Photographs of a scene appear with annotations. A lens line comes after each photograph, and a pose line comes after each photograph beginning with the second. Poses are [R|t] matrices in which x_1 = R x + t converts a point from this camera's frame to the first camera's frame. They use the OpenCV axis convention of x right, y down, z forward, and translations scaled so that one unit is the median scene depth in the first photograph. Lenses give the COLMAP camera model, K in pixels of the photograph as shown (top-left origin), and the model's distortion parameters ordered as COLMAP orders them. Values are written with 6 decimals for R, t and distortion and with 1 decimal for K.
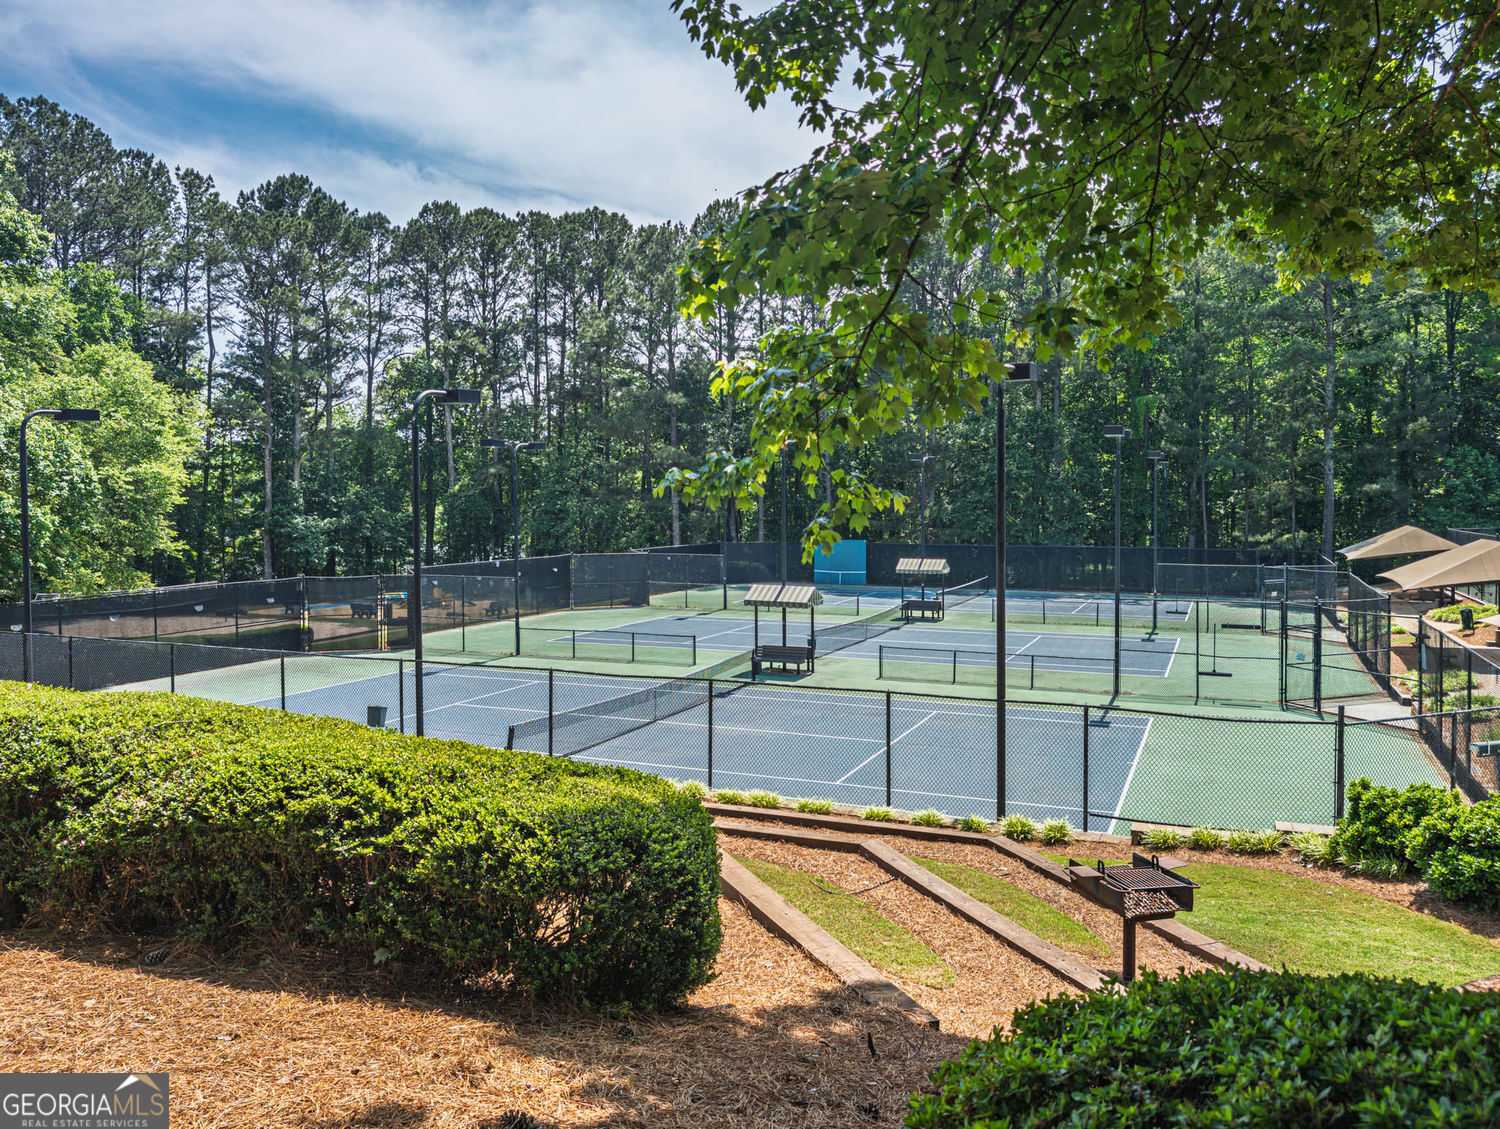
lens RADIAL K [[1123.1, 0, 753.4], [0, 1123.1, 519.5], [0, 0, 1]] dist [0.001577, 0.005419]
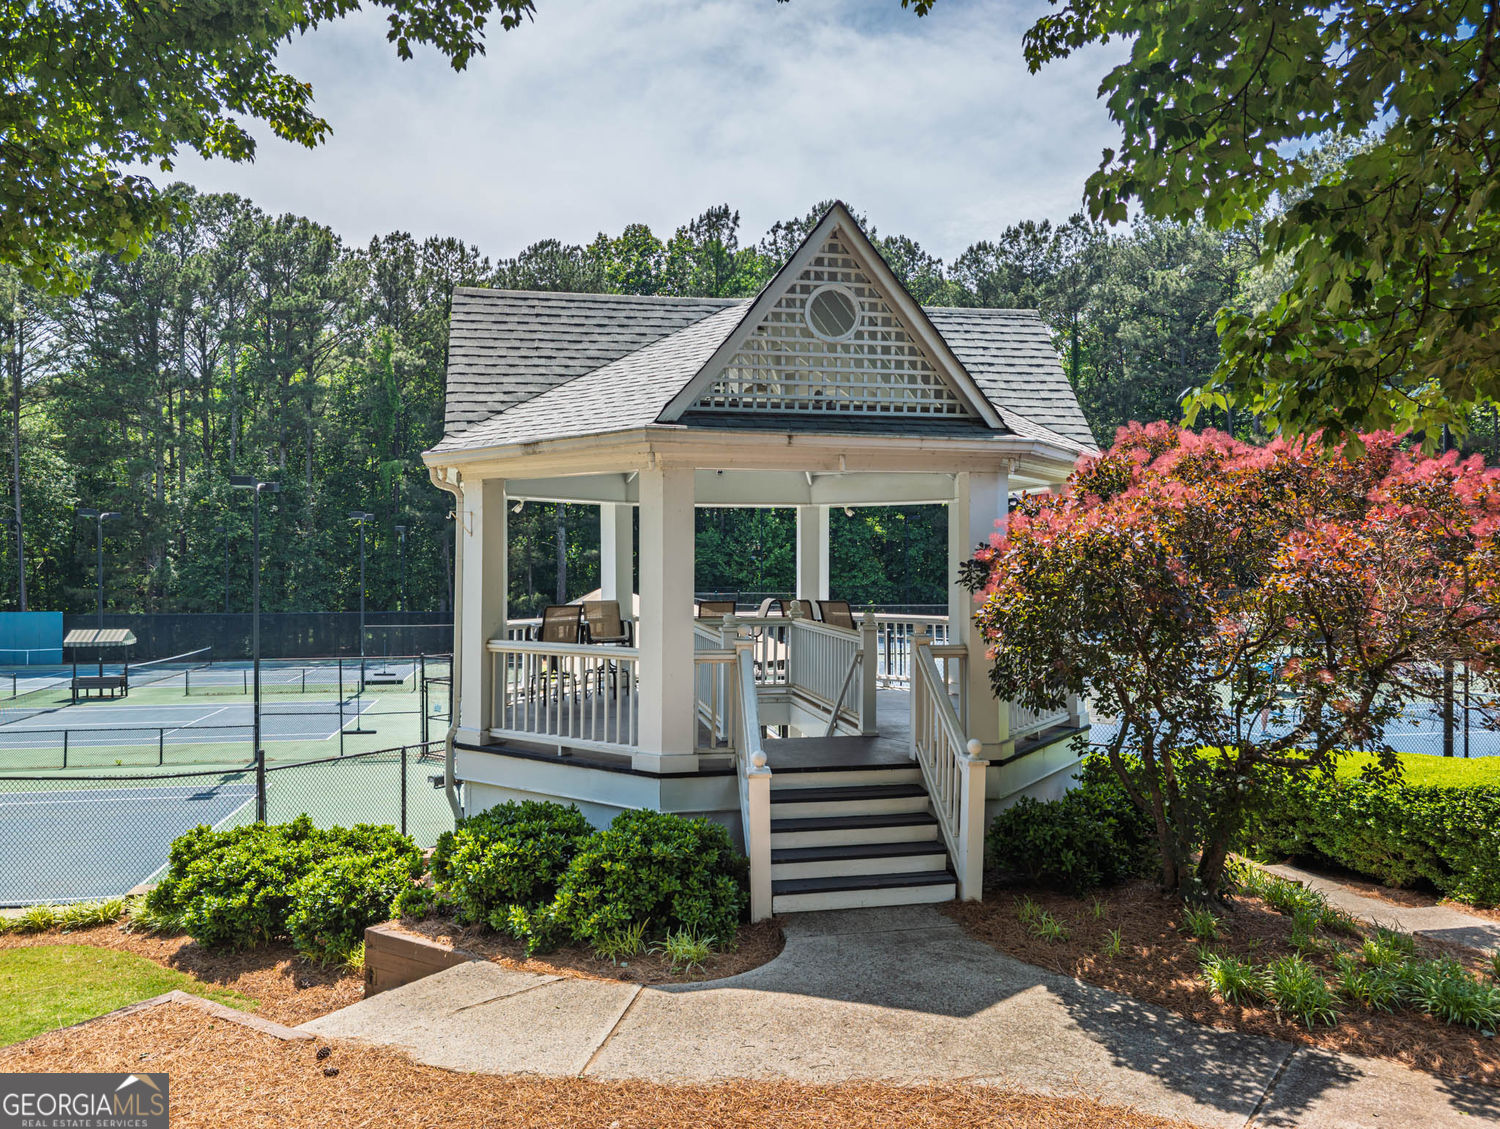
lens RADIAL K [[1117.0, 0, 750.0], [0, 1117.0, 564.5], [0, 0, 1]] dist [0.004351, -0.005926]
pose [[0.837346, -0.000087, 0.546673, 0.175750], [0.013547, 0.999696, -0.020590, 0.016892], [-0.546505, 0.024647, 0.837093, -0.009977]]
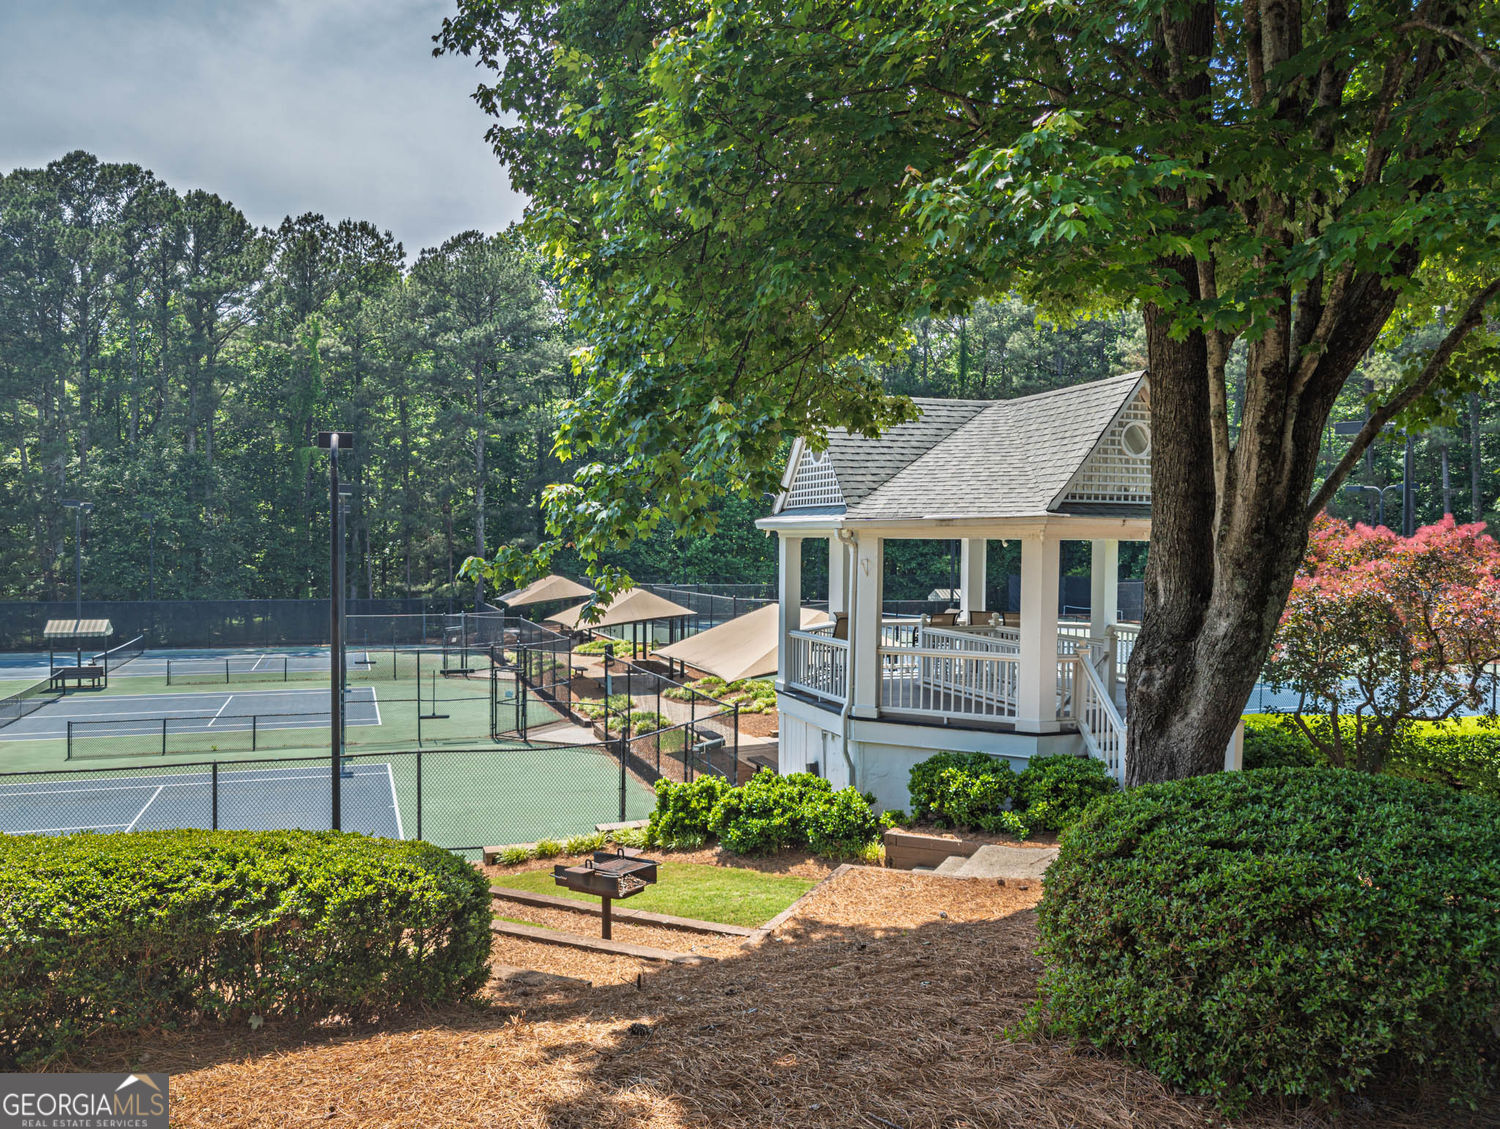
lens RADIAL K [[1144.6, 0, 750.0], [0, 1144.6, 564.5], [0, 0, 1]] dist [0.002452, 0.000059]
pose [[0.737460, -0.005014, 0.675372, -0.118244], [0.006967, 0.999976, -0.000184, -0.007325], [-0.675355, 0.004841, 0.737477, -0.020113]]
